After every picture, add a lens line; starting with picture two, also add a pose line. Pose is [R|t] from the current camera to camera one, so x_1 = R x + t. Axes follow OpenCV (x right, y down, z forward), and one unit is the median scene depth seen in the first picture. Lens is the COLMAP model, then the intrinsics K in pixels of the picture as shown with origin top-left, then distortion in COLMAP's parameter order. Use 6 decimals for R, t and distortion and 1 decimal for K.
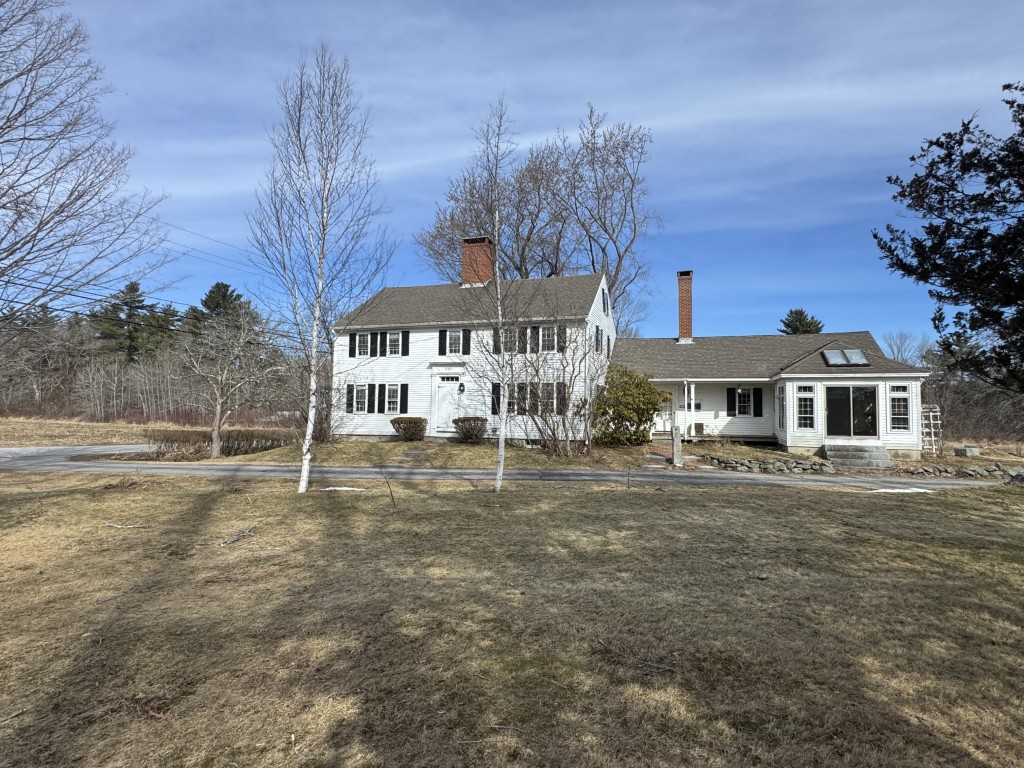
lens RADIAL K [[549.4, 0, 512.0], [0, 549.4, 384.0], [0, 0, 1]] dist [-0.001948, -0.000210]
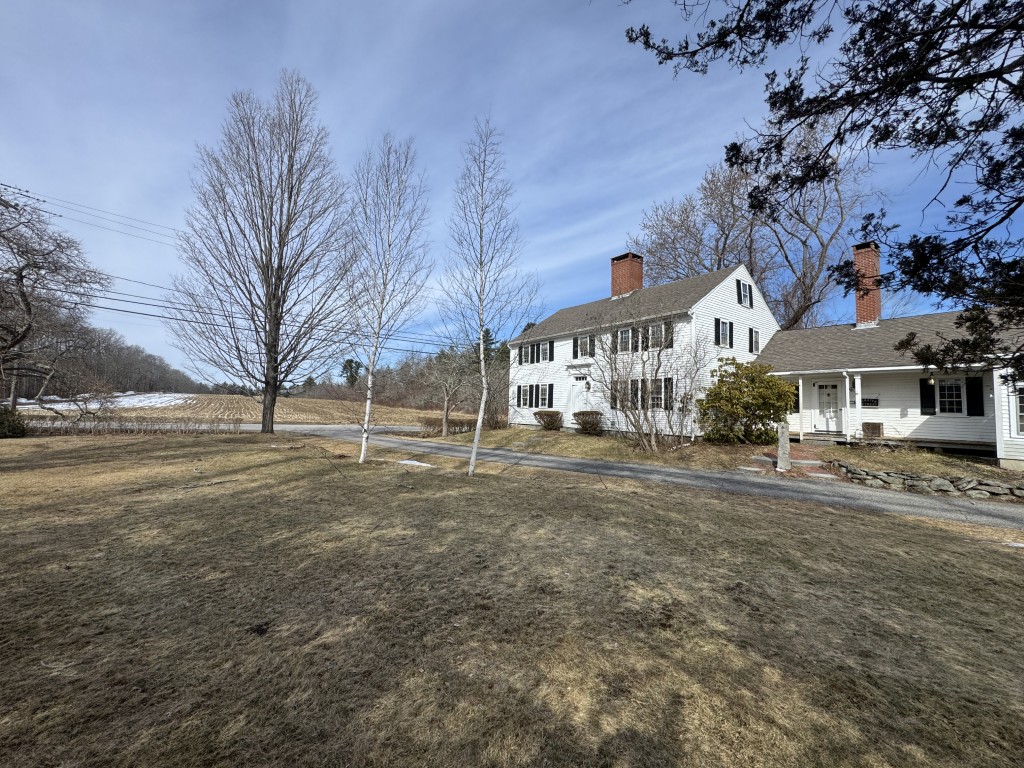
lens RADIAL K [[410.1, 0, 512.0], [0, 410.1, 384.0], [0, 0, 1]] dist [-0.000381, -0.000087]
pose [[0.819963, -0.025971, -0.571827, 0.264737], [0.017892, 0.999645, -0.019747, 0.016937], [0.572136, 0.005961, 0.820137, 0.200488]]
